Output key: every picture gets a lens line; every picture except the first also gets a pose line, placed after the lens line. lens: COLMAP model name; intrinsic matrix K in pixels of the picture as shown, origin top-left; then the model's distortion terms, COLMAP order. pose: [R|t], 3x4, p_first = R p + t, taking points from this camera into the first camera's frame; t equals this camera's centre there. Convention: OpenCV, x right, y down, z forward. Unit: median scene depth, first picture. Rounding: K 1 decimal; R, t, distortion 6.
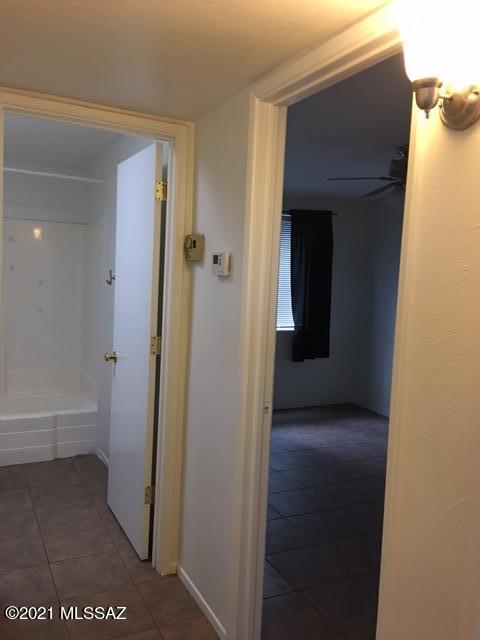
lens RADIAL K [[547.4, 0, 240.1], [0, 547.4, 321.1], [0, 0, 1]] dist [0.093604, -0.109633]
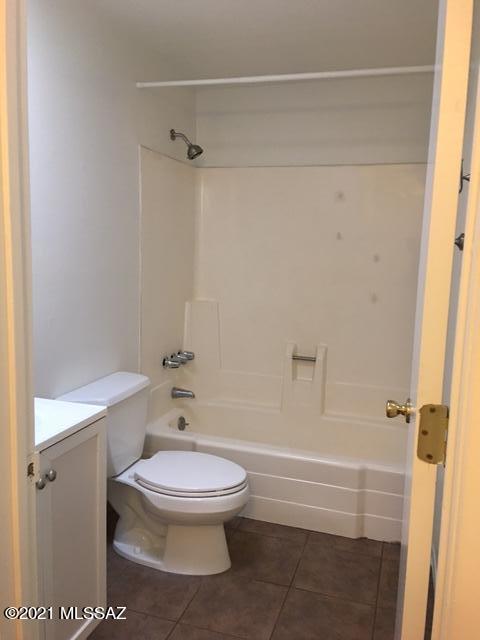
lens RADIAL K [[547.4, 0, 240.0], [0, 547.4, 318.9], [0, 0, 1]] dist [0.093604, -0.109633]
pose [[0.710746, 0.073649, -0.699583, -0.008462], [-0.055376, 0.997276, 0.048729, -0.016309], [0.701266, 0.004107, 0.712888, 0.370747]]
